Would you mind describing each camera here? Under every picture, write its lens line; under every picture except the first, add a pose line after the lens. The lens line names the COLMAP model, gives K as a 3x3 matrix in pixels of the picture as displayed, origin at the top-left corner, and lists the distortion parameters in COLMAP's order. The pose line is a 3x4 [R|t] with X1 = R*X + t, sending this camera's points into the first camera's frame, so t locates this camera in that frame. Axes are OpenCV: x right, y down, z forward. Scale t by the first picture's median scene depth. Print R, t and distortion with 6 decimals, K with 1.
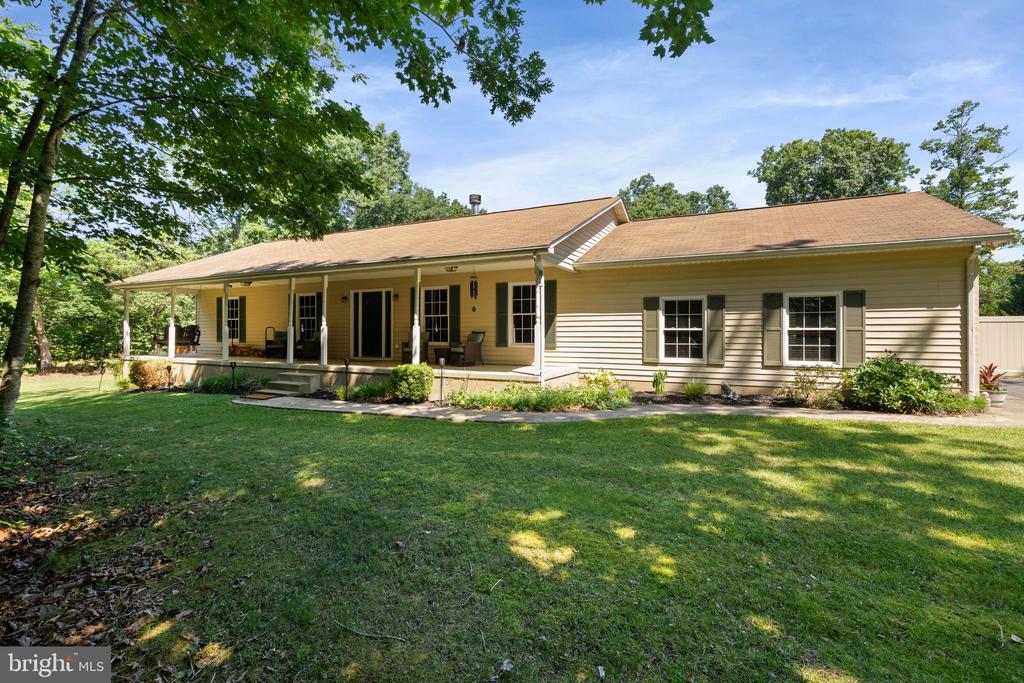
lens RADIAL K [[468.4, 0, 517.7], [0, 468.4, 325.9], [0, 0, 1]] dist [-0.008258, 0.001495]
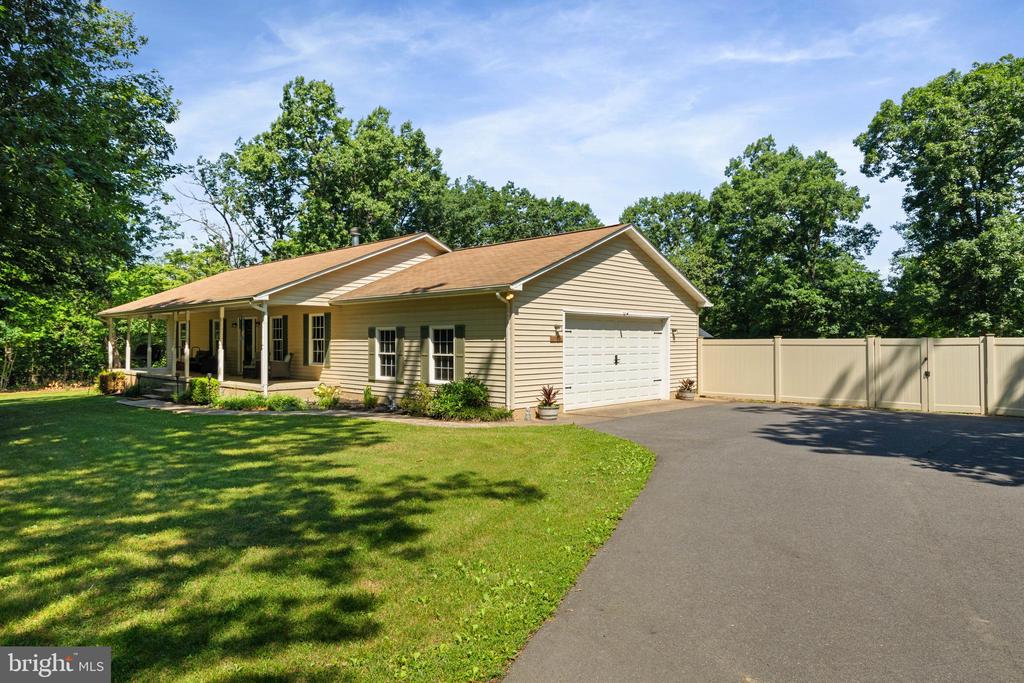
lens RADIAL K [[610.8, 0, 502.2], [0, 610.8, 344.9], [0, 0, 1]] dist [0.026874, 0.010491]
pose [[0.950624, 0.001977, -0.310339, 1.068739], [0.003113, 0.999869, 0.015906, -0.037775], [0.310329, -0.016087, 0.950493, -0.423102]]
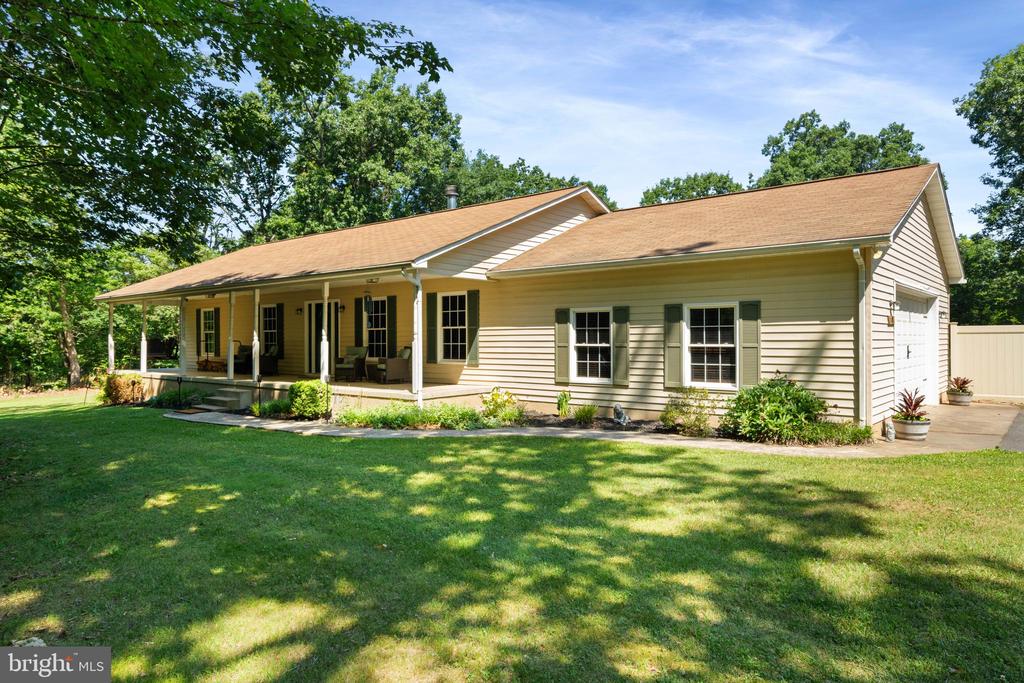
lens RADIAL K [[651.8, 0, 511.5], [0, 651.8, 339.7], [0, 0, 1]] dist [0.004600, 0.006236]
pose [[0.972041, -0.002973, -0.234793, 0.458970], [0.005766, 0.999921, 0.011210, -0.016263], [0.234741, -0.012250, 0.971981, -0.216586]]
